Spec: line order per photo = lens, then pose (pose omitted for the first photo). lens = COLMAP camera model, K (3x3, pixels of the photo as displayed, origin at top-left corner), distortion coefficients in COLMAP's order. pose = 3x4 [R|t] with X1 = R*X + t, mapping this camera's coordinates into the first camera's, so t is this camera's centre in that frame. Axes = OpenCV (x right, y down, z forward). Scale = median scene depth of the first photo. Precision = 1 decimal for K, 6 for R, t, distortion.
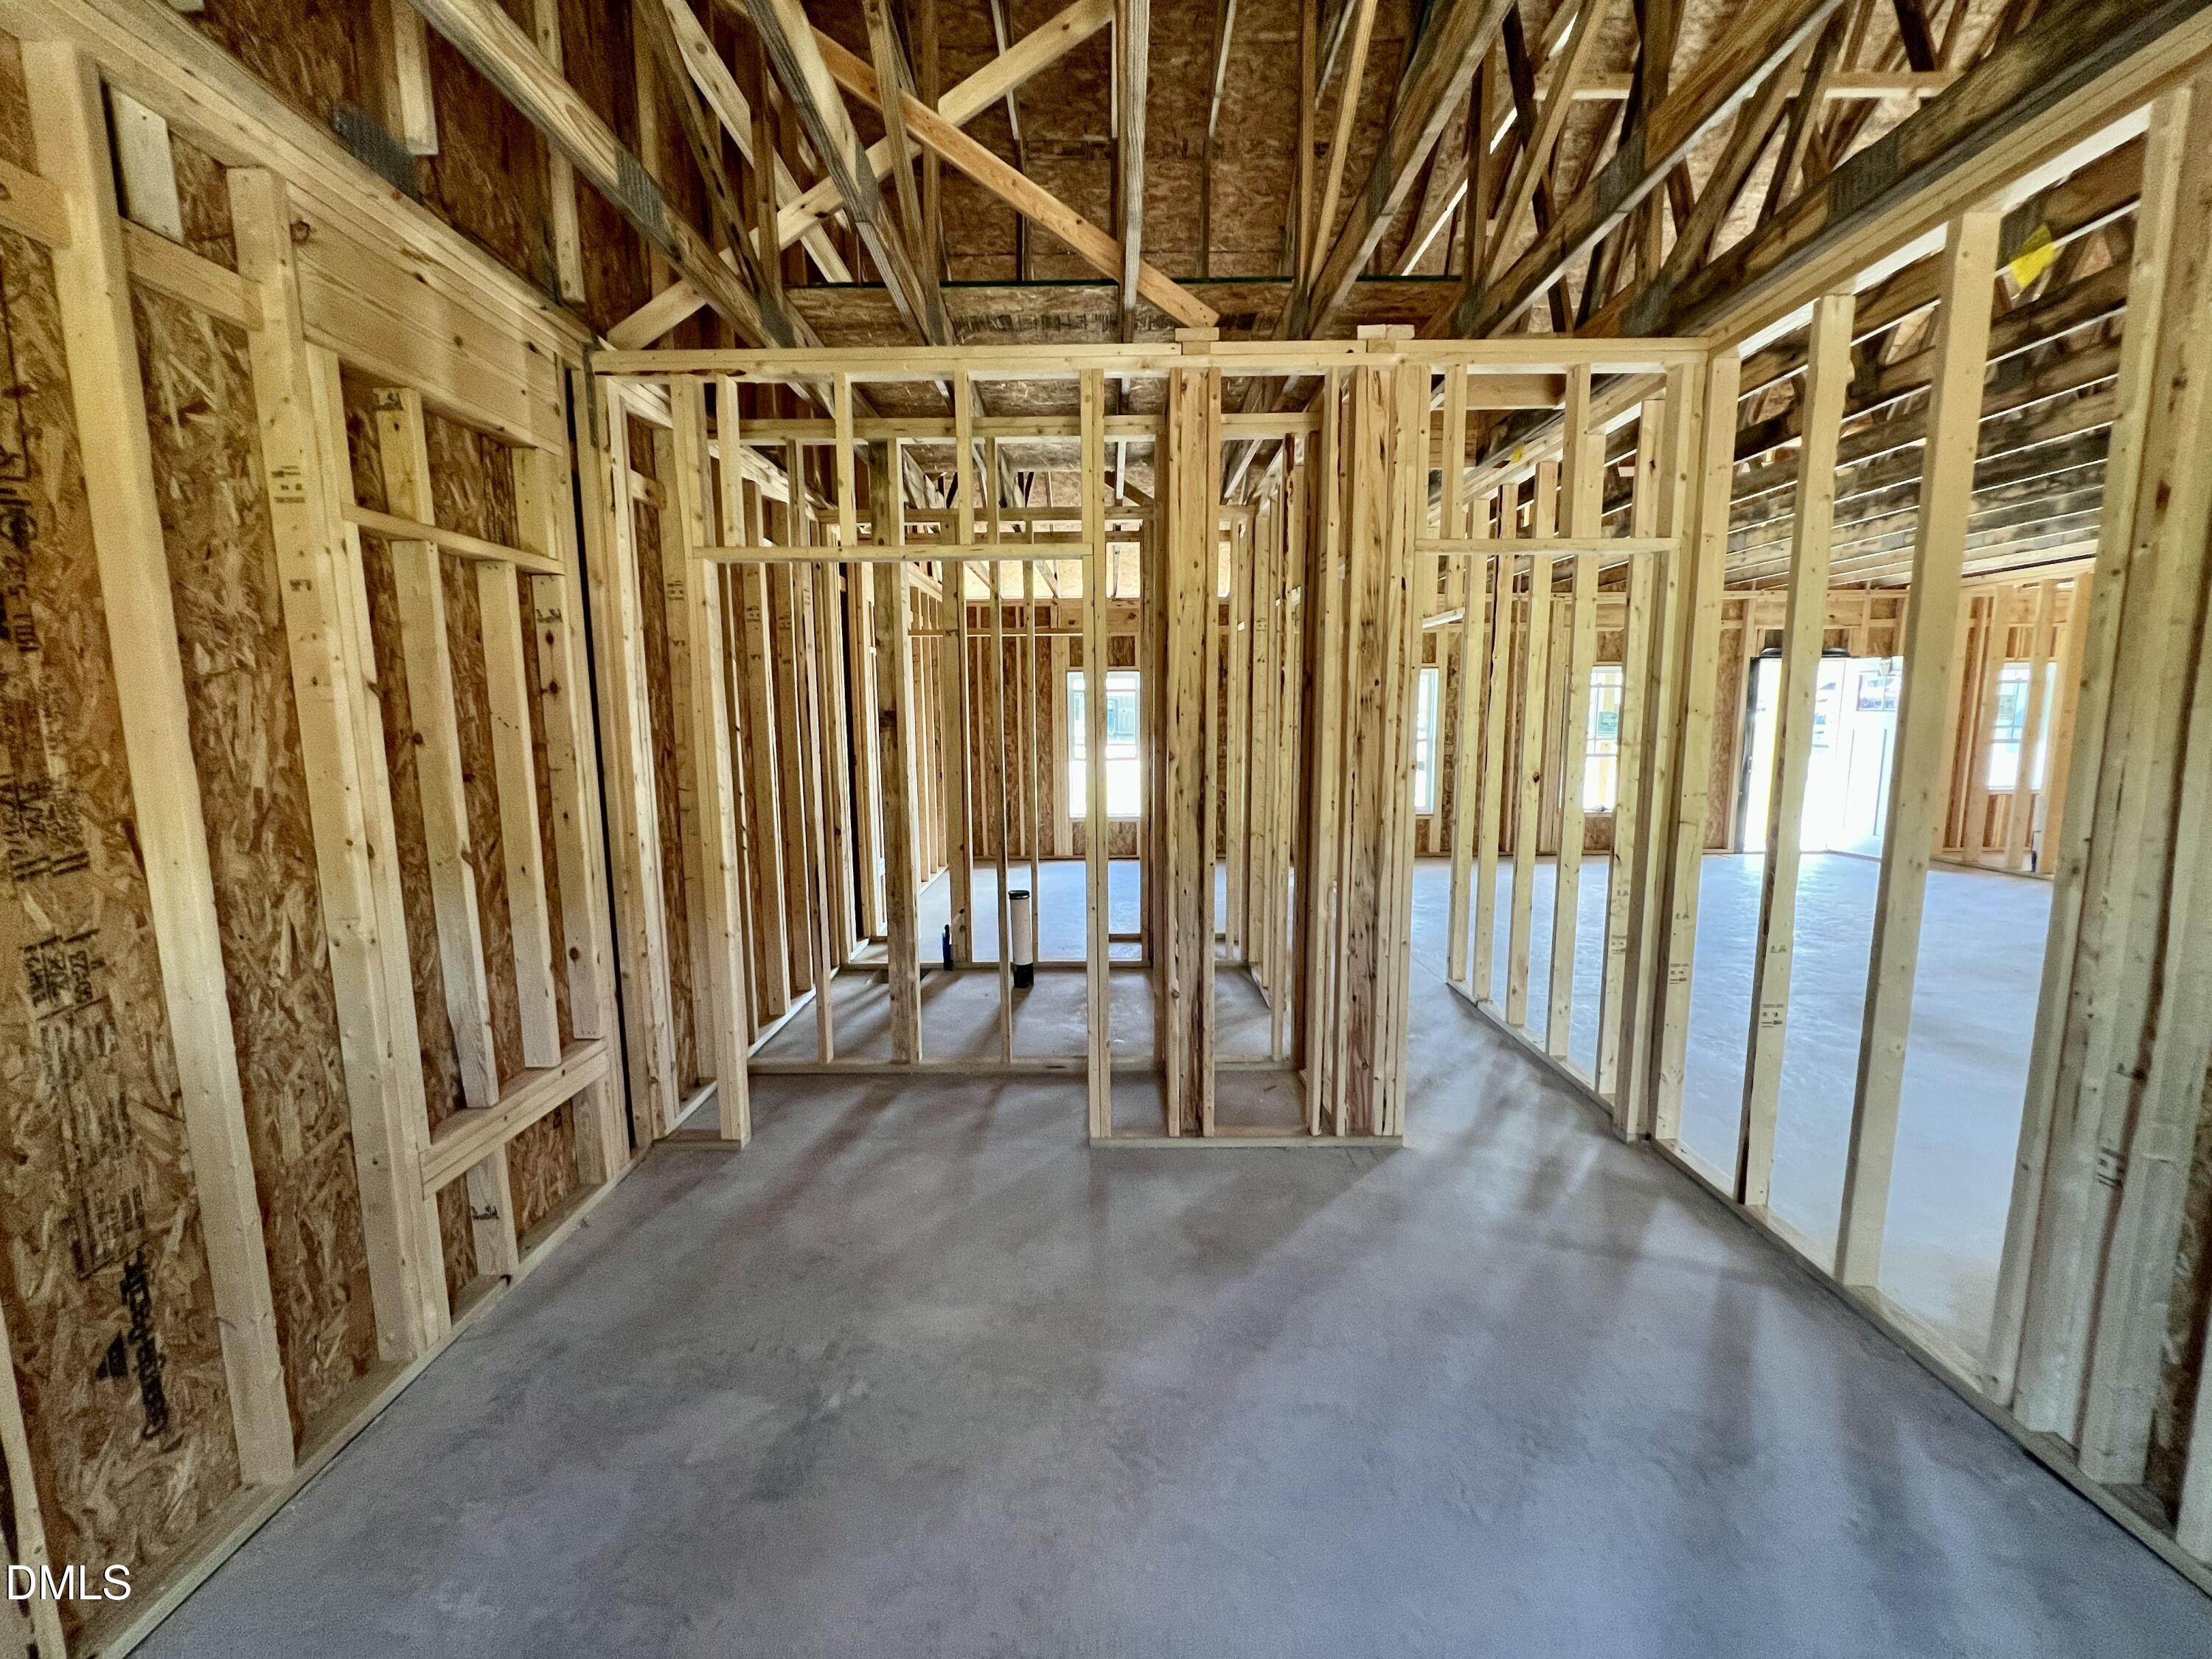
lens RADIAL K [[887.6, 0, 1108.7], [0, 887.6, 831.4], [0, 0, 1]] dist [-0.000644, 0.000444]
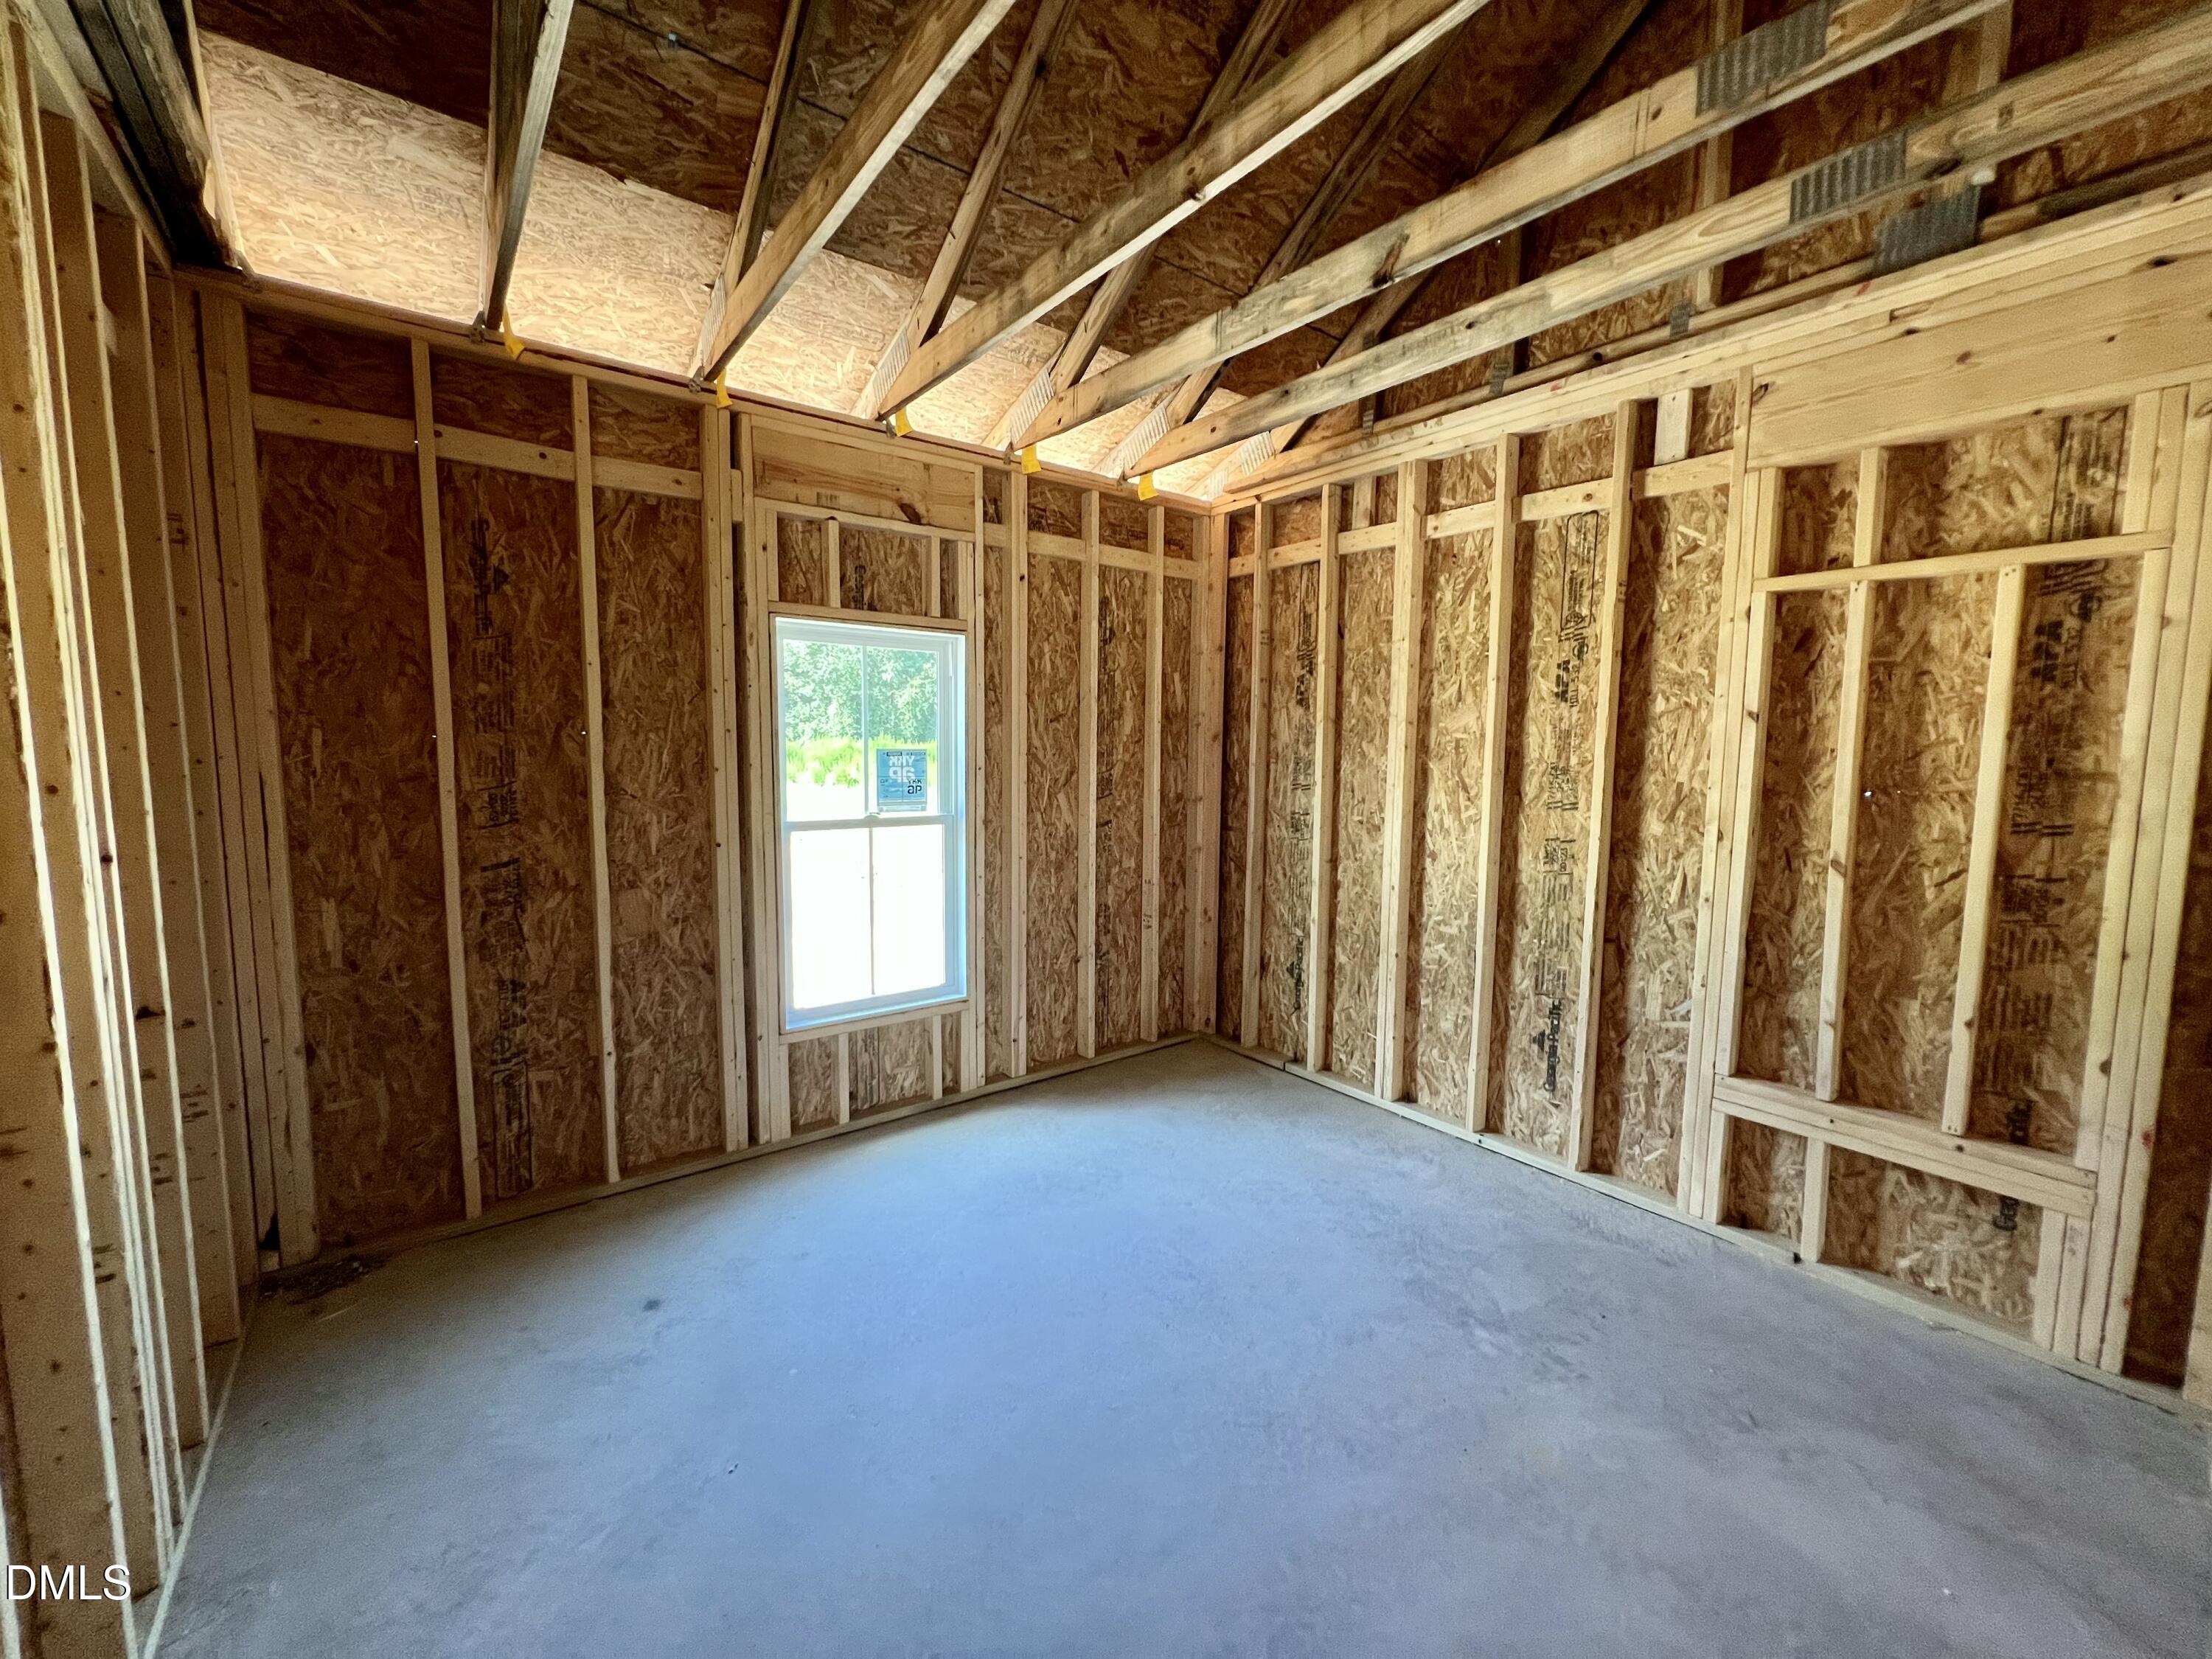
lens RADIAL K [[889.4, 0, 1106.1], [0, 889.4, 834.2], [0, 0, 1]] dist [0.000846, 0.000016]
pose [[-0.793669, 0.062133, -0.605169, 0.819167], [-0.083807, 0.974119, 0.209925, -0.206610], [0.602550, 0.217328, -0.767921, 1.628882]]
